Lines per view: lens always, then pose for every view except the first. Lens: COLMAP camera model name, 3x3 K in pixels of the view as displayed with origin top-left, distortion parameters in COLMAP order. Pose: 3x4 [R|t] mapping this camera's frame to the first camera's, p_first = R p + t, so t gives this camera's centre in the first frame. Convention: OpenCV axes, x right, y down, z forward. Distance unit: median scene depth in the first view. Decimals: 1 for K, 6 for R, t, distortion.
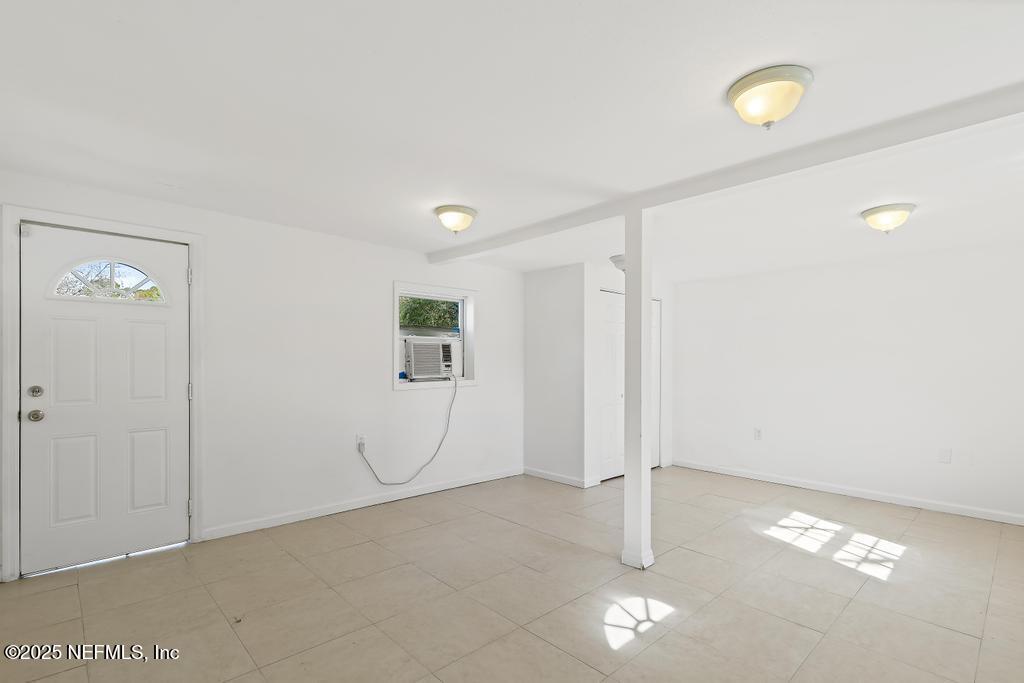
lens RADIAL K [[483.5, 0, 515.3], [0, 483.5, 367.6], [0, 0, 1]] dist [-0.002233, -0.000151]
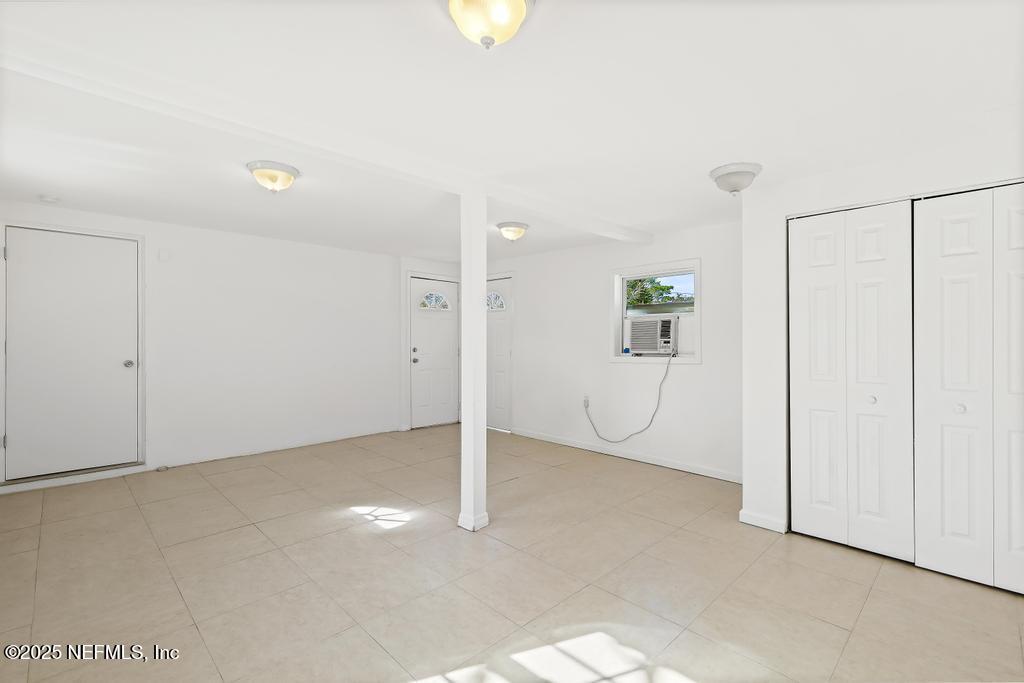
lens RADIAL K [[465.3, 0, 512.0], [0, 465.3, 341.5], [0, 0, 1]] dist [0.003390, 0.000491]
pose [[0.002124, -0.005014, -0.999985, 1.034545], [-0.001411, 0.999986, -0.005017, 0.000819], [0.999997, 0.001422, 0.002117, 0.869158]]
